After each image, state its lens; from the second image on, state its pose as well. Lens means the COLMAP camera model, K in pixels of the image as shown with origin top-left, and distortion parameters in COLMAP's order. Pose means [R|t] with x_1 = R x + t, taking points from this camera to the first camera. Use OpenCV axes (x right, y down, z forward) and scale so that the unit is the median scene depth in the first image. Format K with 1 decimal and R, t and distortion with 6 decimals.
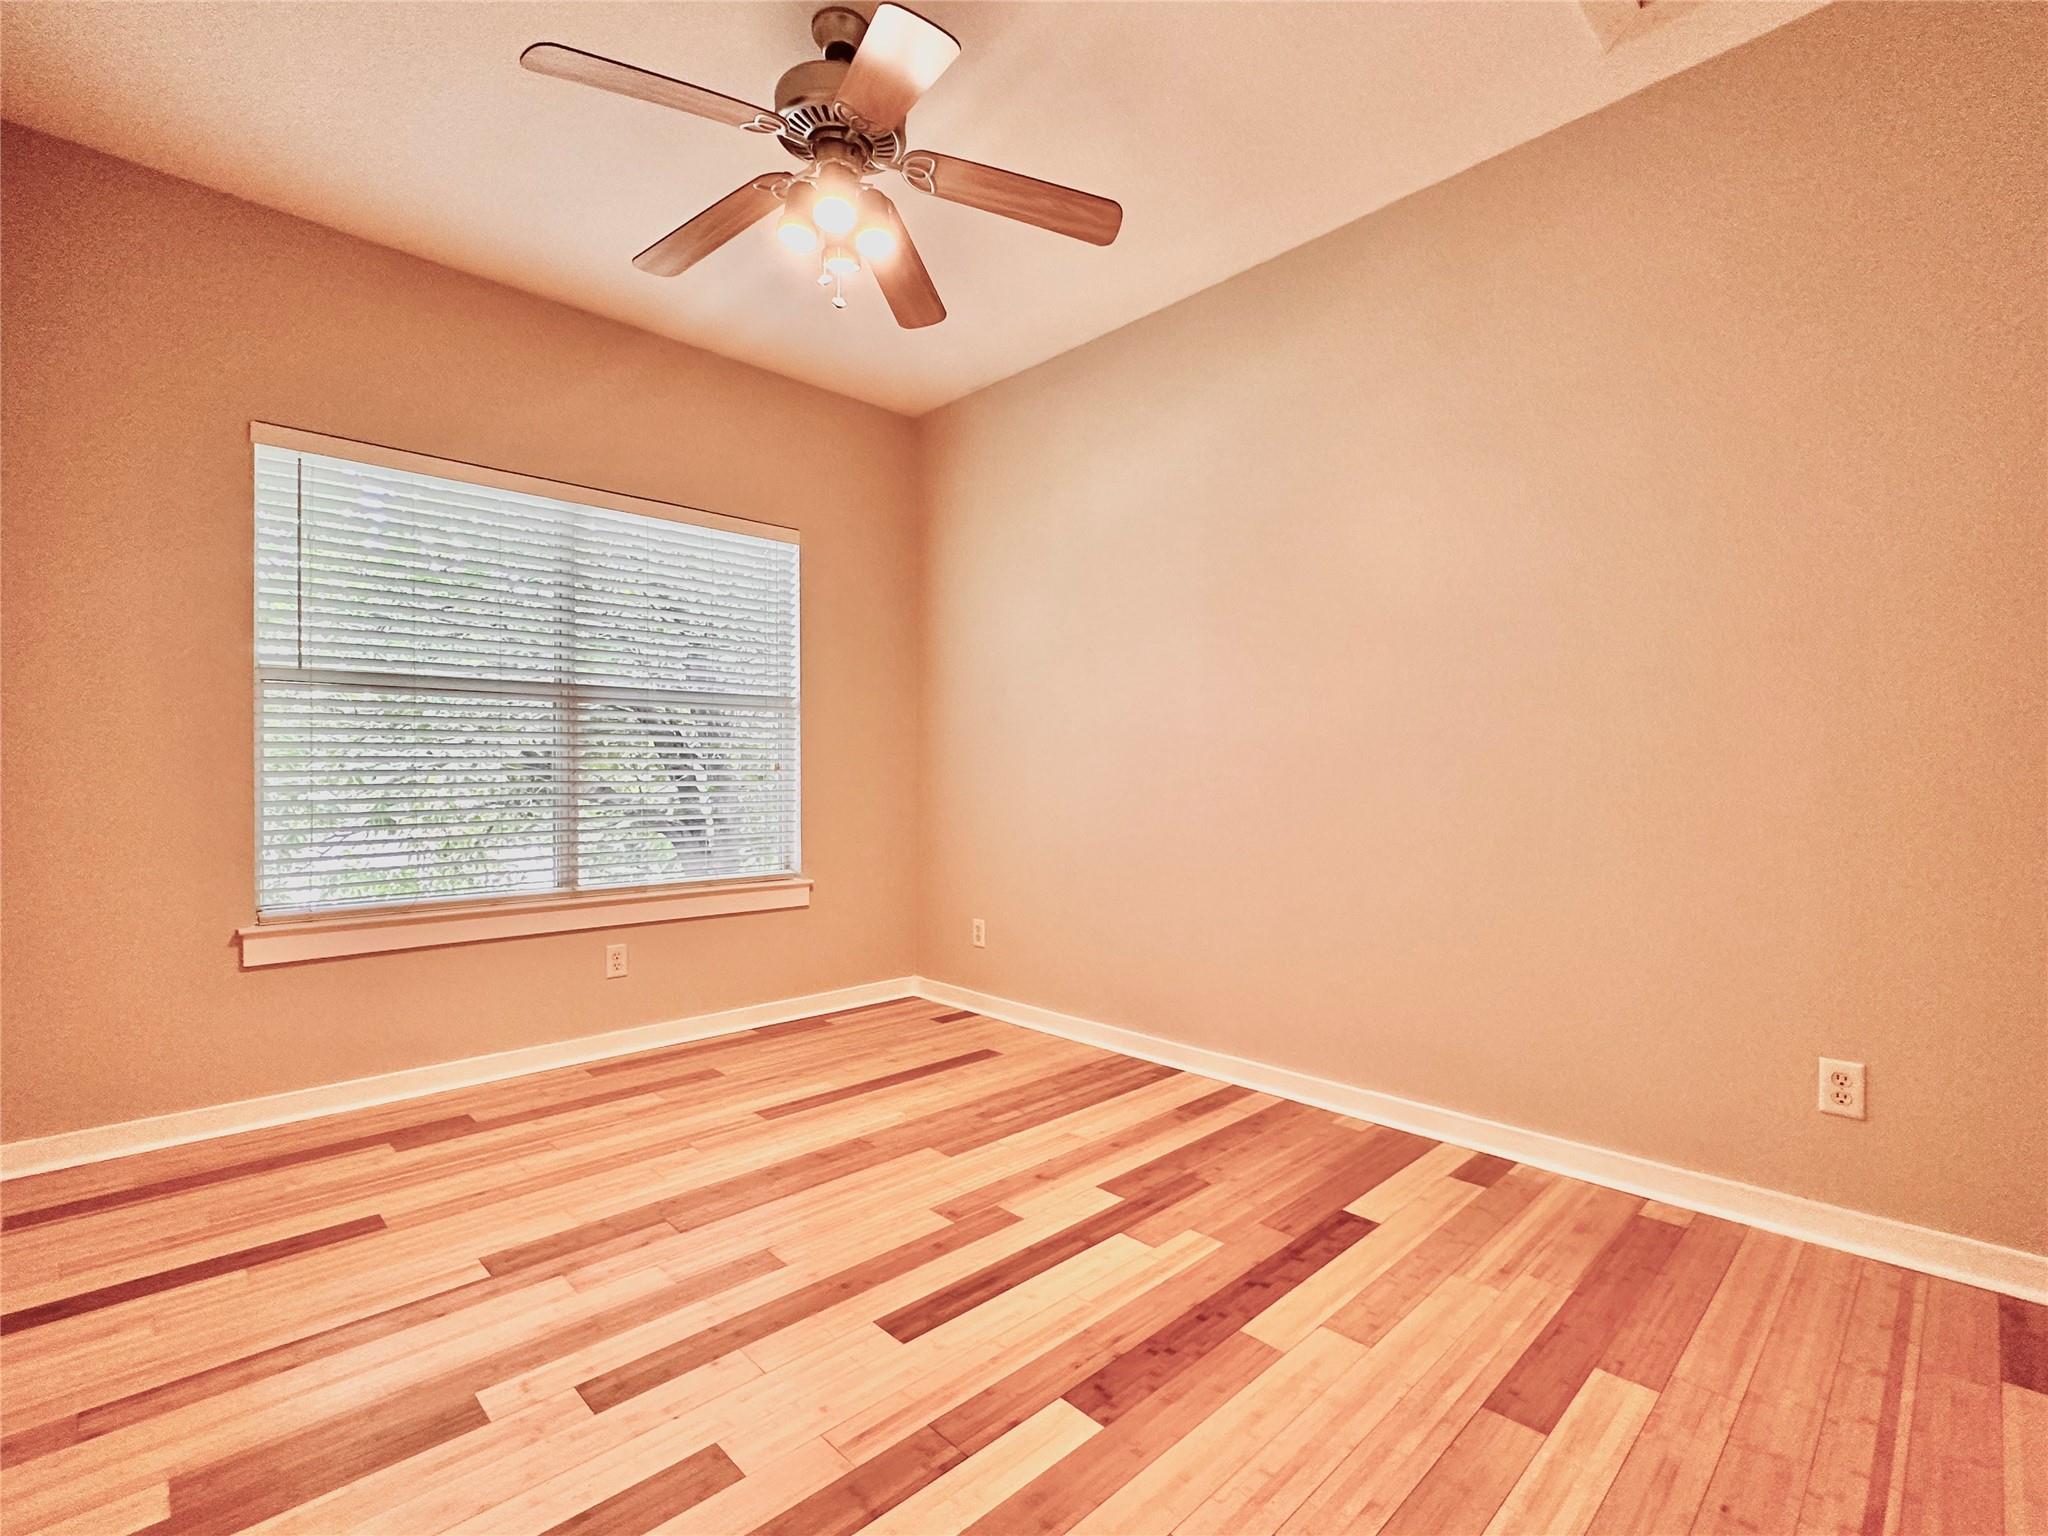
lens RADIAL K [[948.5, 0, 1024.0], [0, 948.5, 768.0], [0, 0, 1]] dist [0.000034, 0.000053]
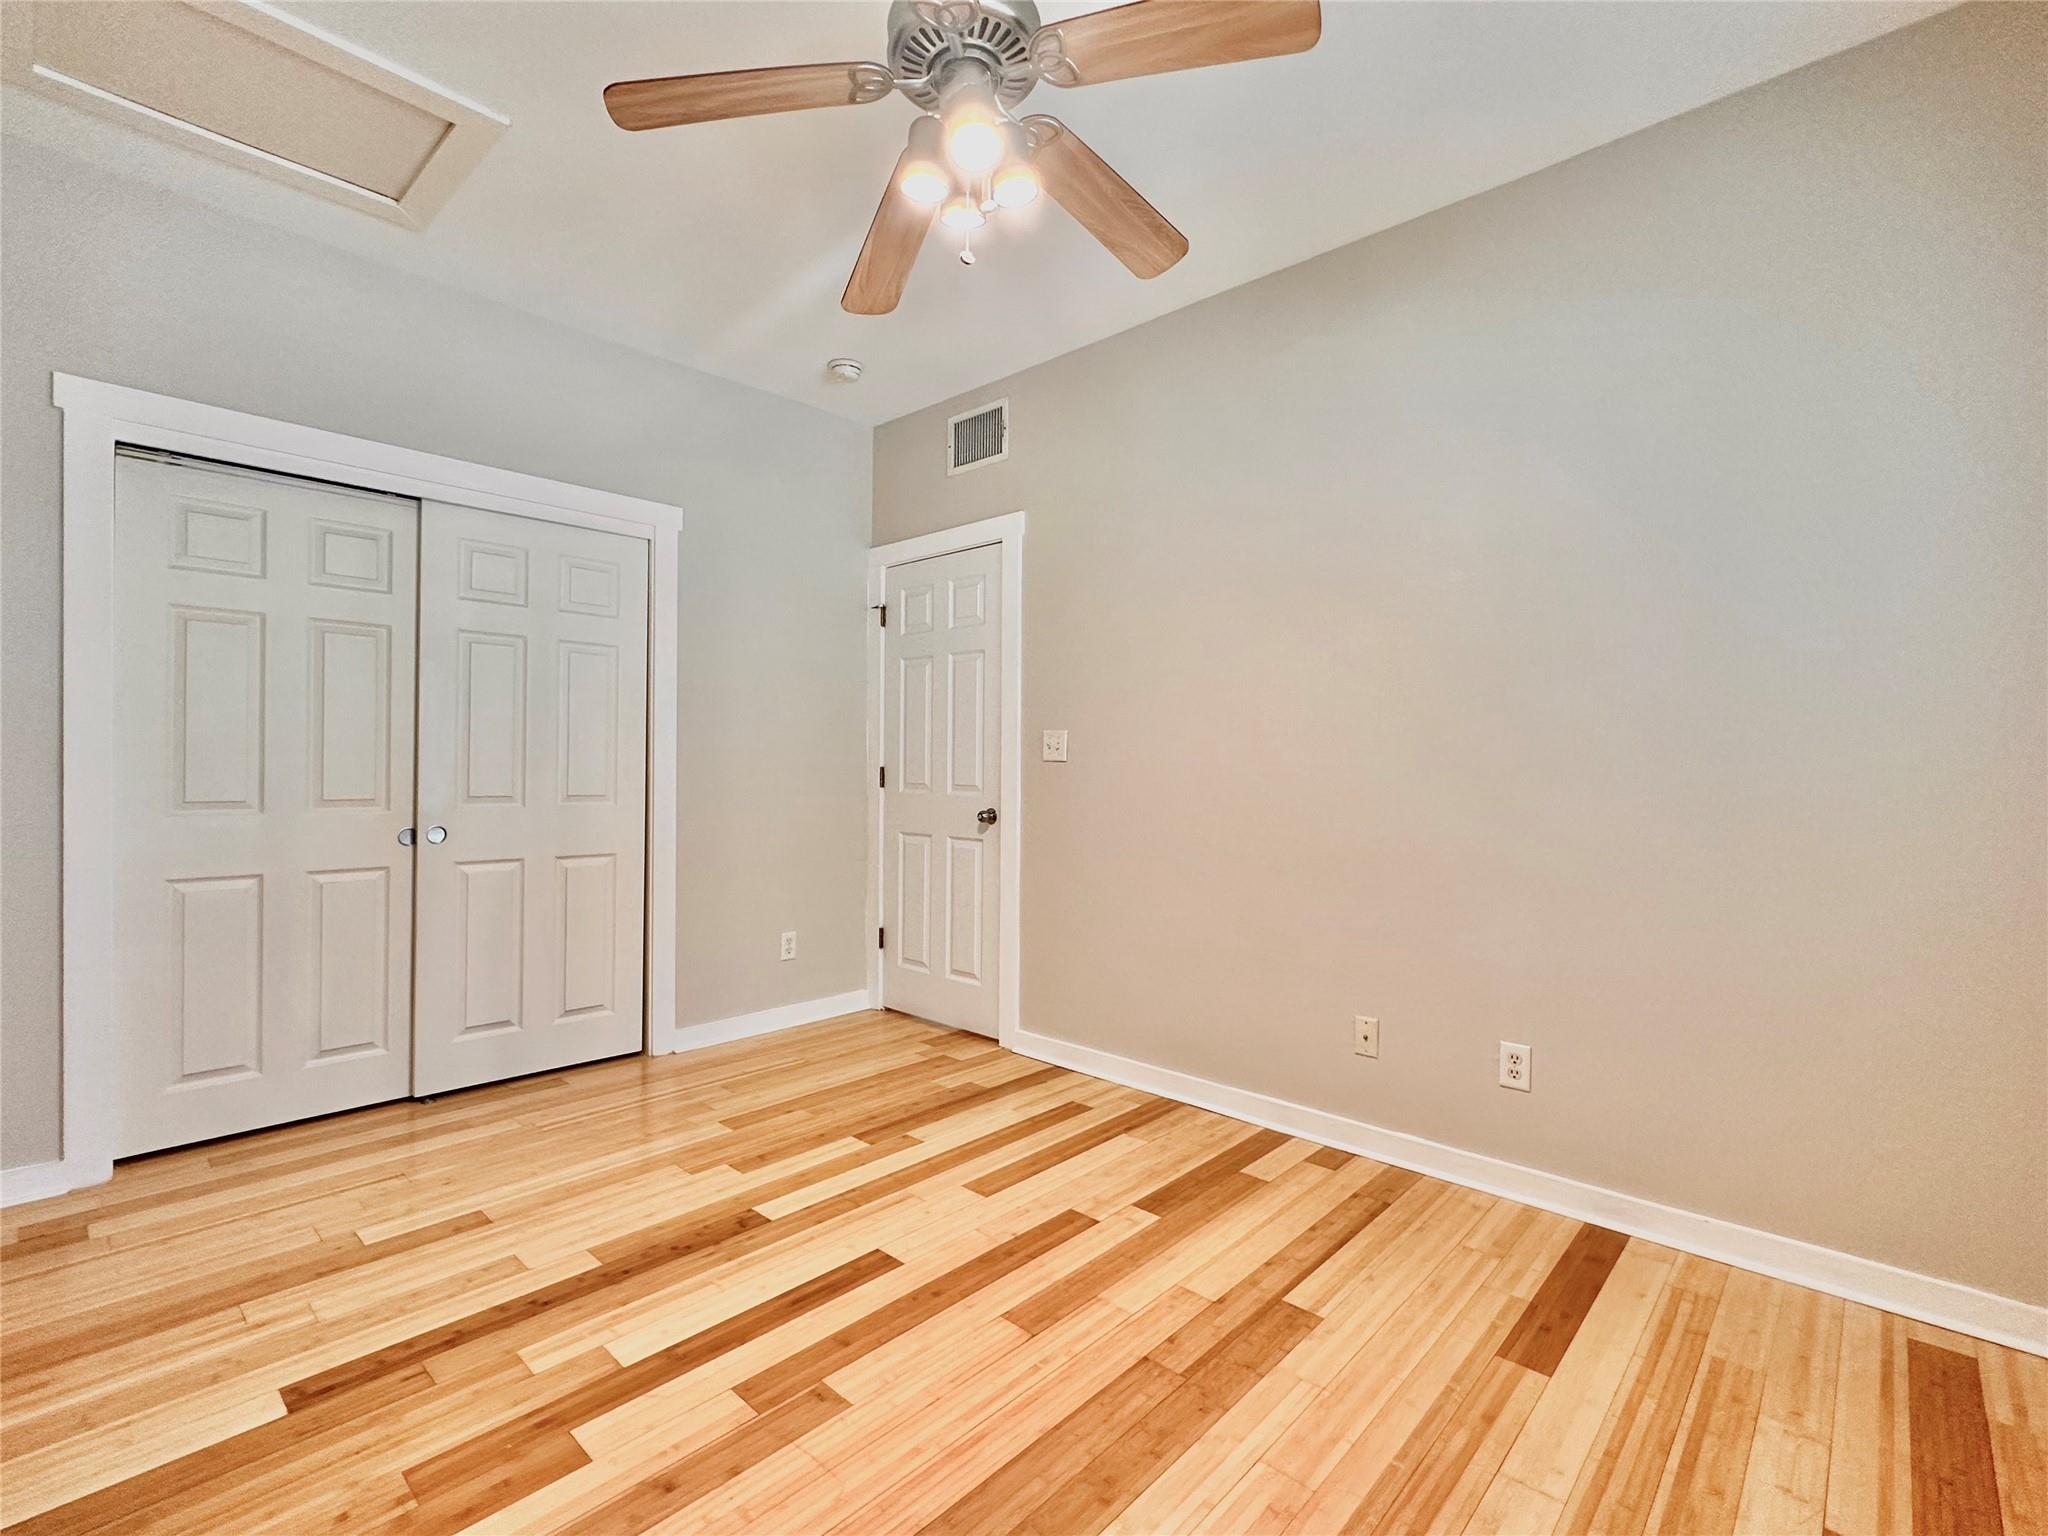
lens RADIAL K [[948.5, 0, 1024.0], [0, 948.5, 768.0], [0, 0, 1]] dist [0.000034, 0.000053]
pose [[-0.998547, -0.004232, -0.053718, -0.224375], [-0.003708, 0.999944, -0.009864, -0.035553], [0.053757, -0.009651, -0.998507, 2.042822]]
